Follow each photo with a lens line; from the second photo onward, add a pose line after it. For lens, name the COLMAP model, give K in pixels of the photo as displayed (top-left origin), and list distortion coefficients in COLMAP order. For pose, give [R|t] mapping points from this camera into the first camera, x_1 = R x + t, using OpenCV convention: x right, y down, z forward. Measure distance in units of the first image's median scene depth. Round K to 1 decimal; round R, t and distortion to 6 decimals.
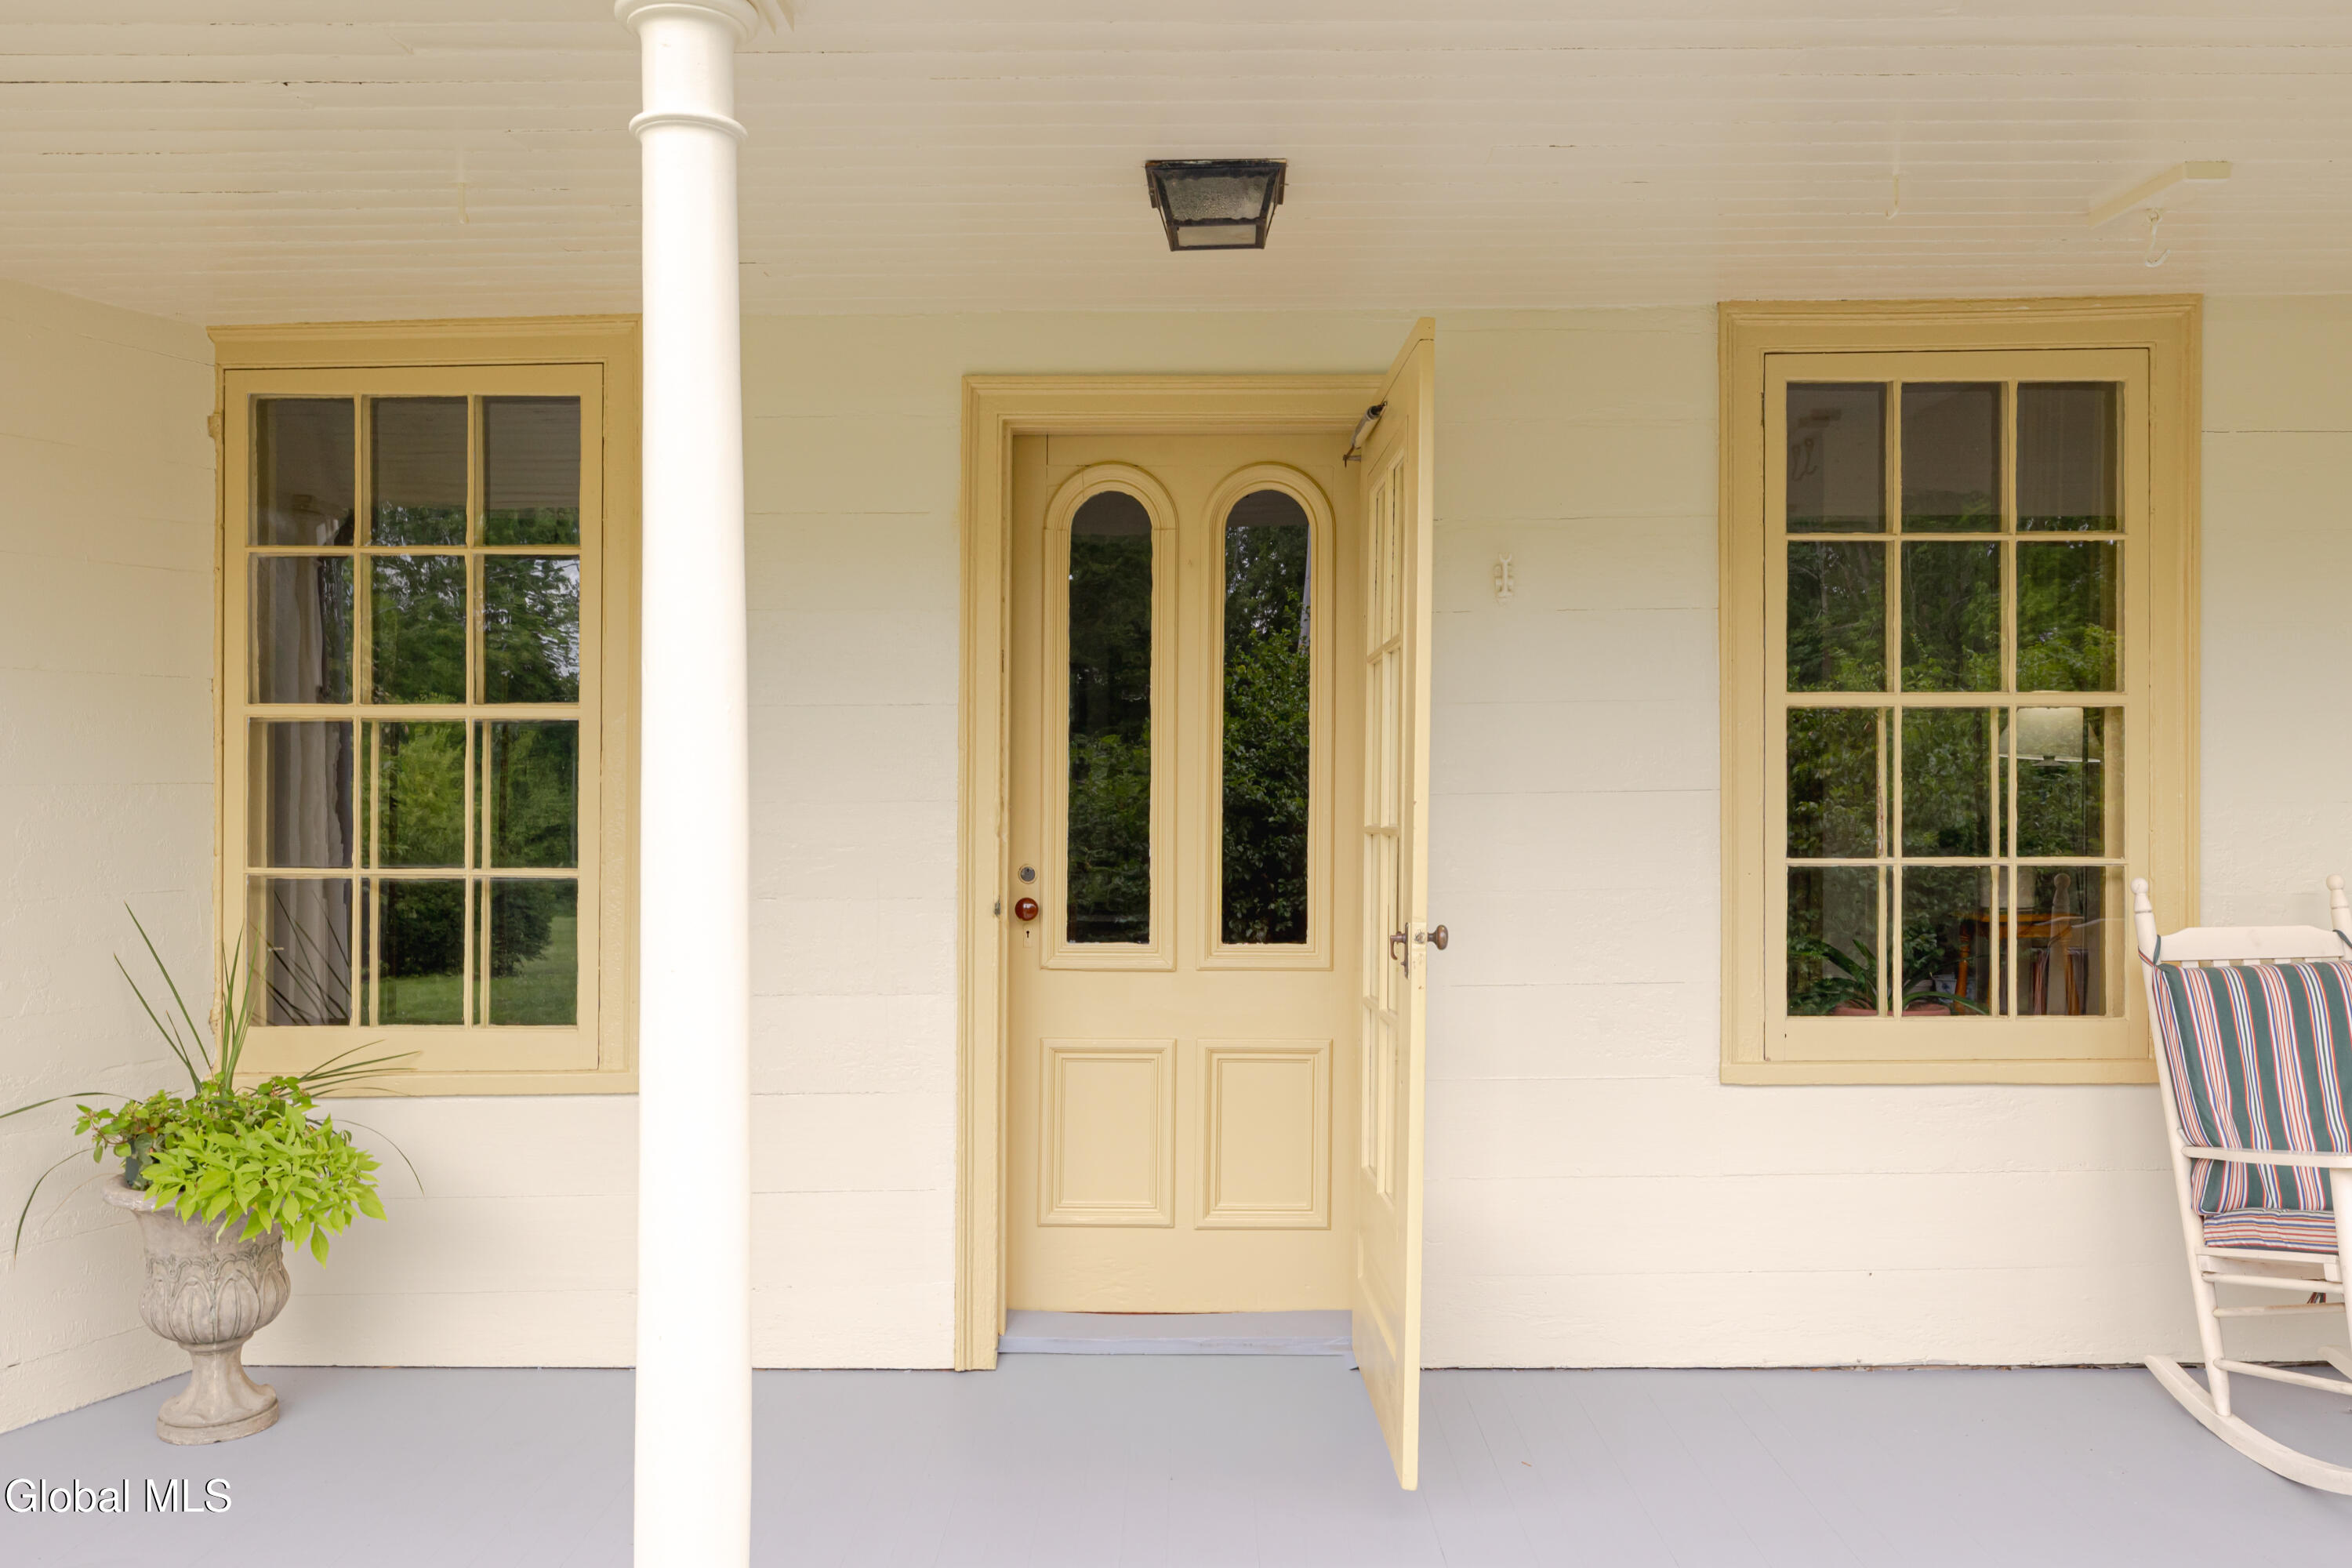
lens RADIAL K [[1876.5, 0, 1175.9], [0, 1876.5, 782.2], [0, 0, 1]] dist [-0.010895, 0.000006]
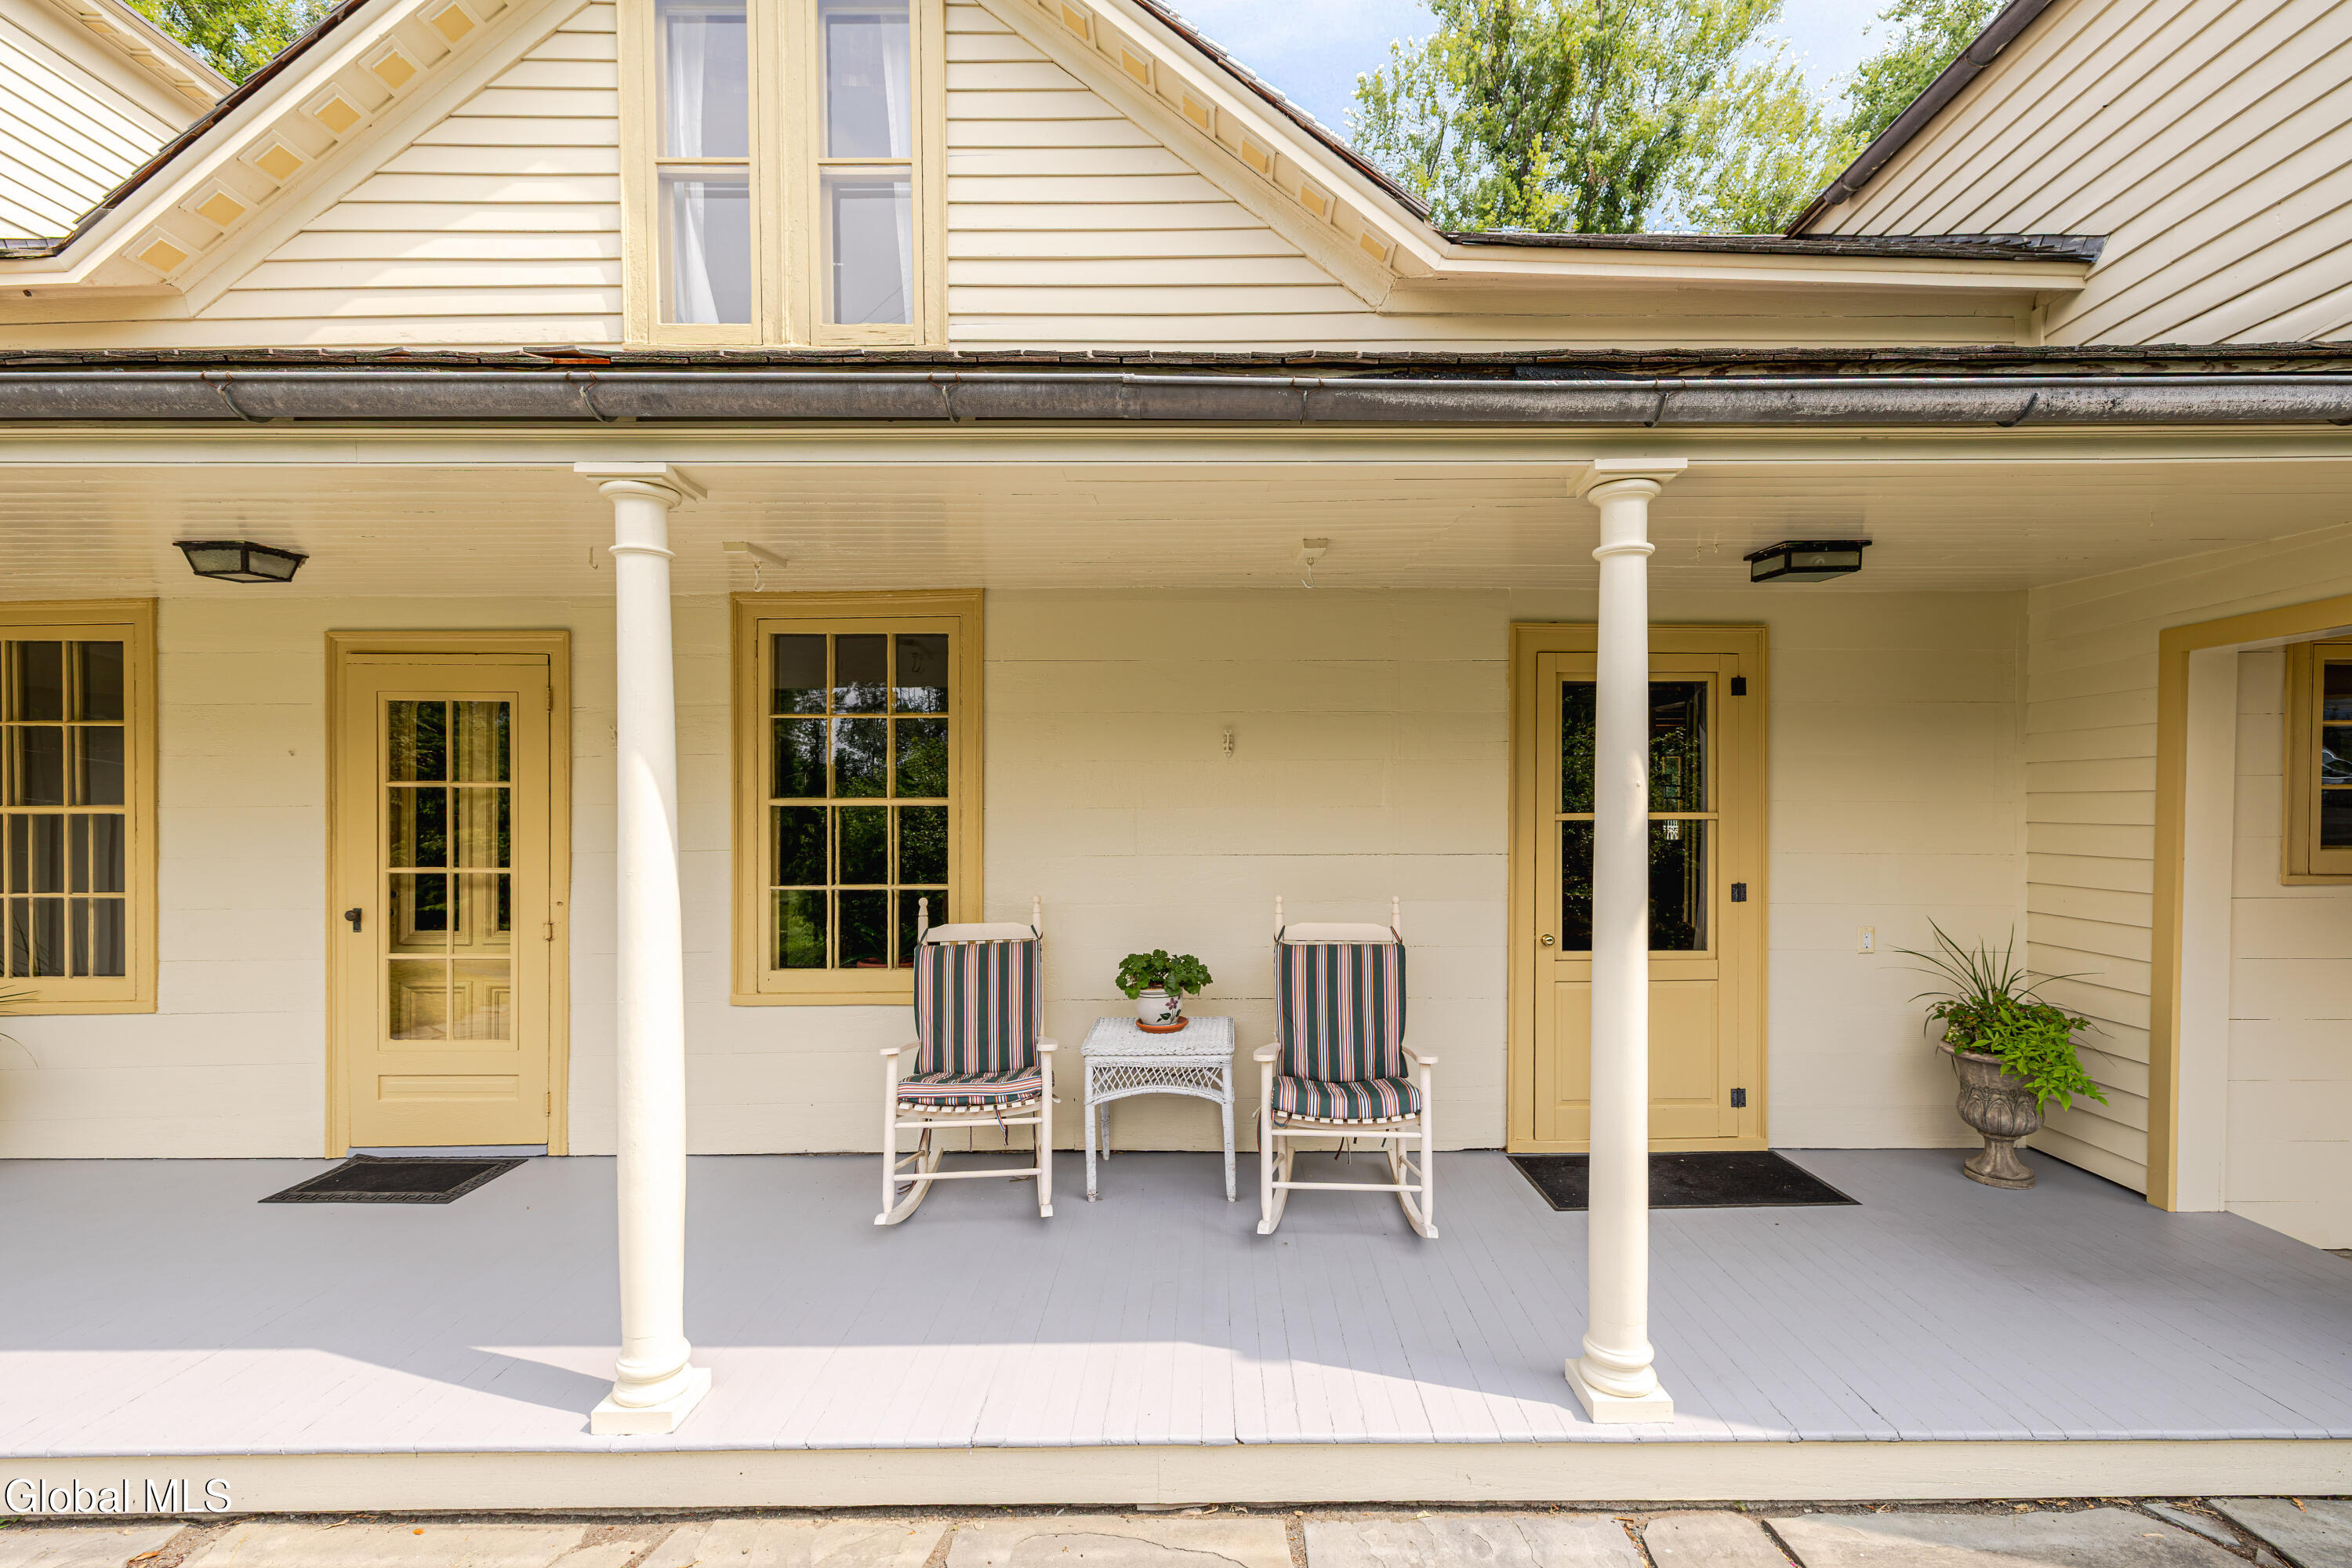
lens RADIAL K [[994.0, 0, 1182.5], [0, 994.0, 847.0], [0, 0, 1]] dist [-0.002246, -0.000105]
pose [[0.999860, -0.002039, 0.016596, 0.724671], [0.001924, 0.999974, 0.006982, -0.005231], [-0.016610, -0.006949, 0.999838, -0.010221]]
